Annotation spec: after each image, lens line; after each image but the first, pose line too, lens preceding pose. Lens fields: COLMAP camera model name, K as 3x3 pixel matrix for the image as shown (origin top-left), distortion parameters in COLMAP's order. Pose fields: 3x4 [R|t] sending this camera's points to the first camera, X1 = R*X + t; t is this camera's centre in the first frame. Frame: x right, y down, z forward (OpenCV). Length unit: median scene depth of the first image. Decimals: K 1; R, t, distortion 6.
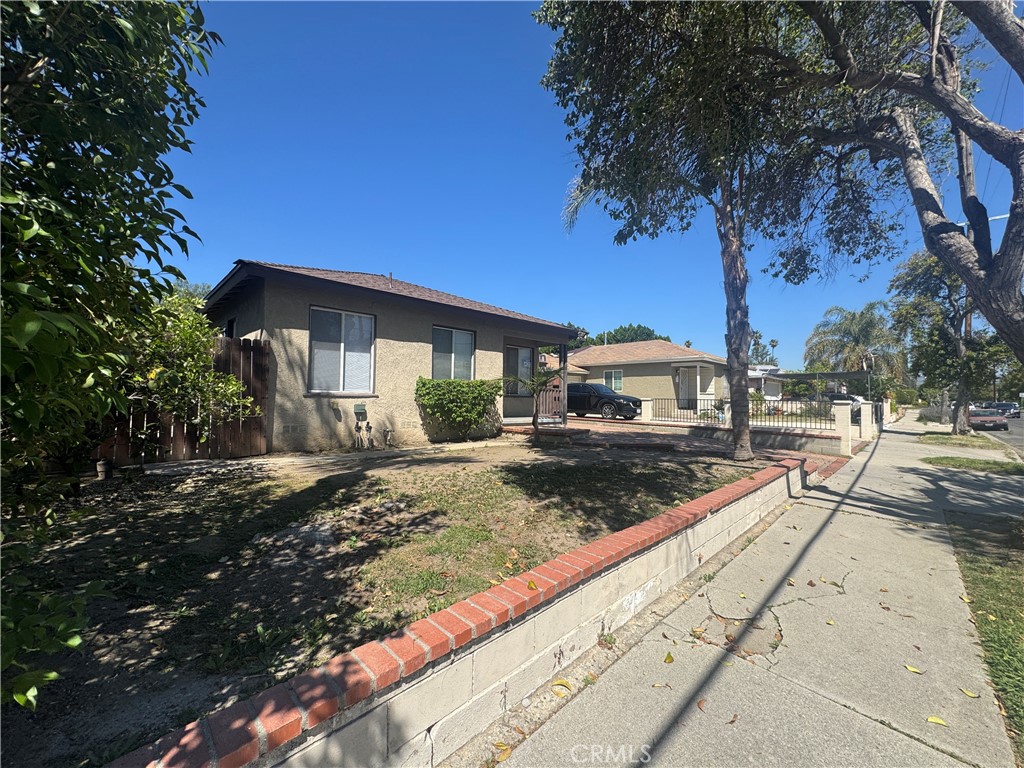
lens RADIAL K [[406.9, 0, 517.1], [0, 406.9, 378.9], [0, 0, 1]] dist [-0.001894, 0.000123]
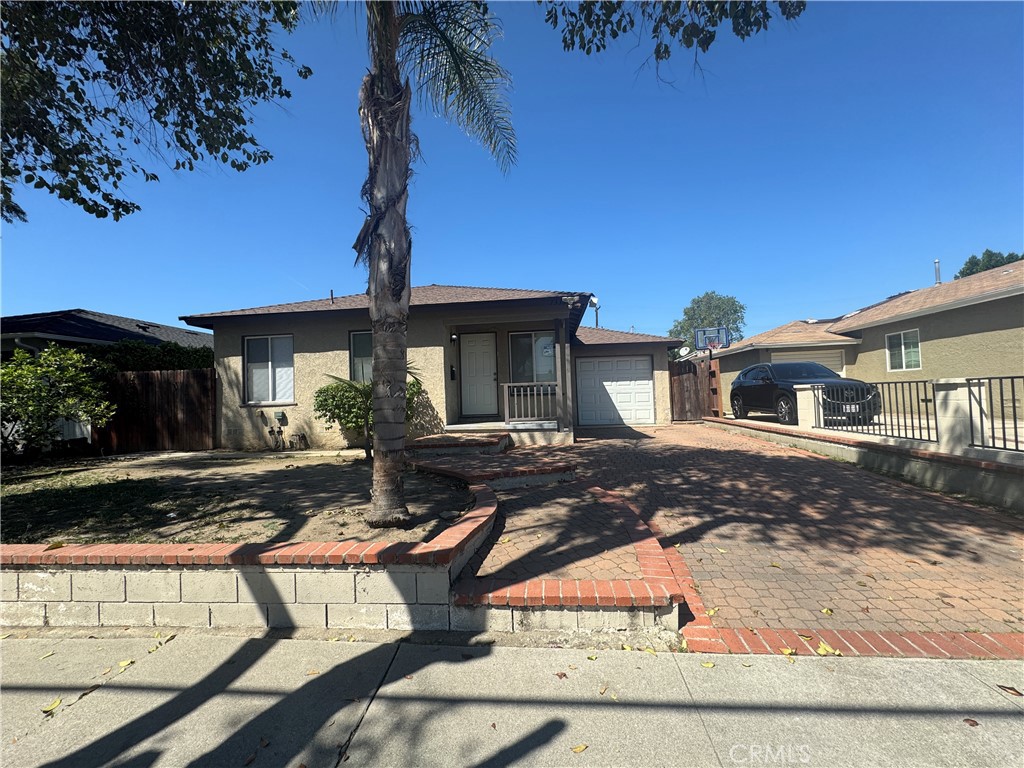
lens RADIAL K [[406.9, 0, 513.5], [0, 406.9, 385.3], [0, 0, 1]] dist [-0.001894, 0.000123]
pose [[0.625838, -0.063318, -0.777379, 0.959039], [0.076876, 0.996854, -0.019304, 0.059914], [0.776156, -0.047680, 0.628736, 0.785623]]
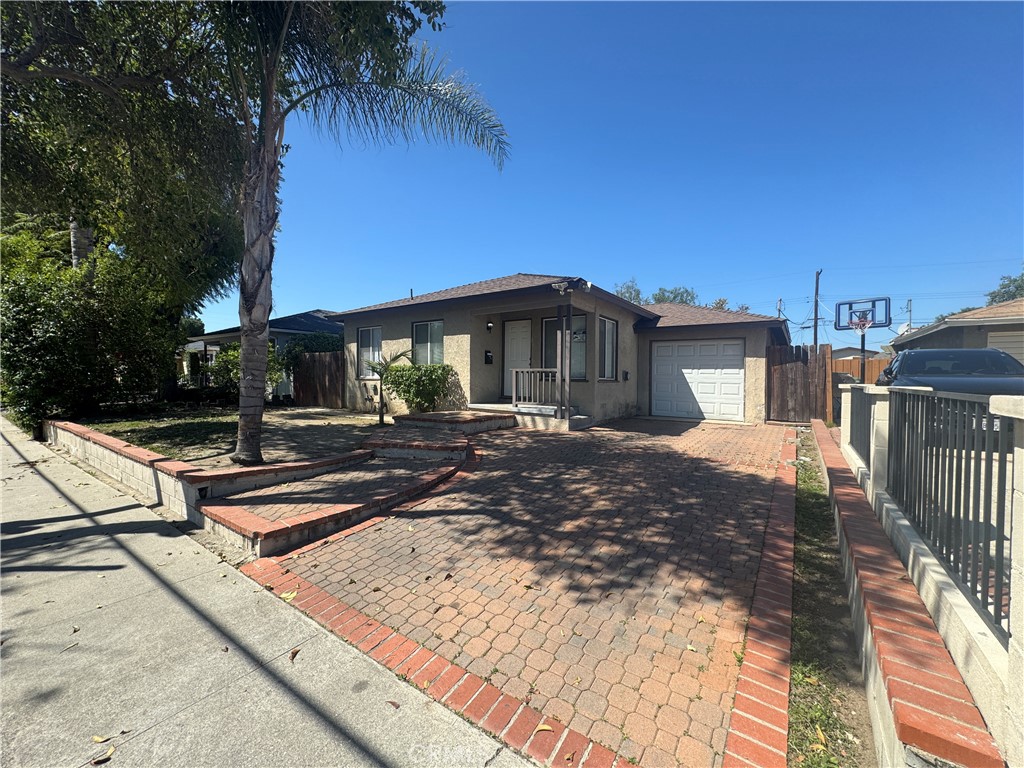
lens RADIAL K [[406.9, 0, 510.4], [0, 406.9, 387.4], [0, 0, 1]] dist [-0.001894, 0.000123]
pose [[0.152216, 0.005260, -0.988333, 1.254926], [0.032220, 0.999428, 0.010281, 0.073989], [0.987822, -0.033410, 0.151959, 1.280909]]
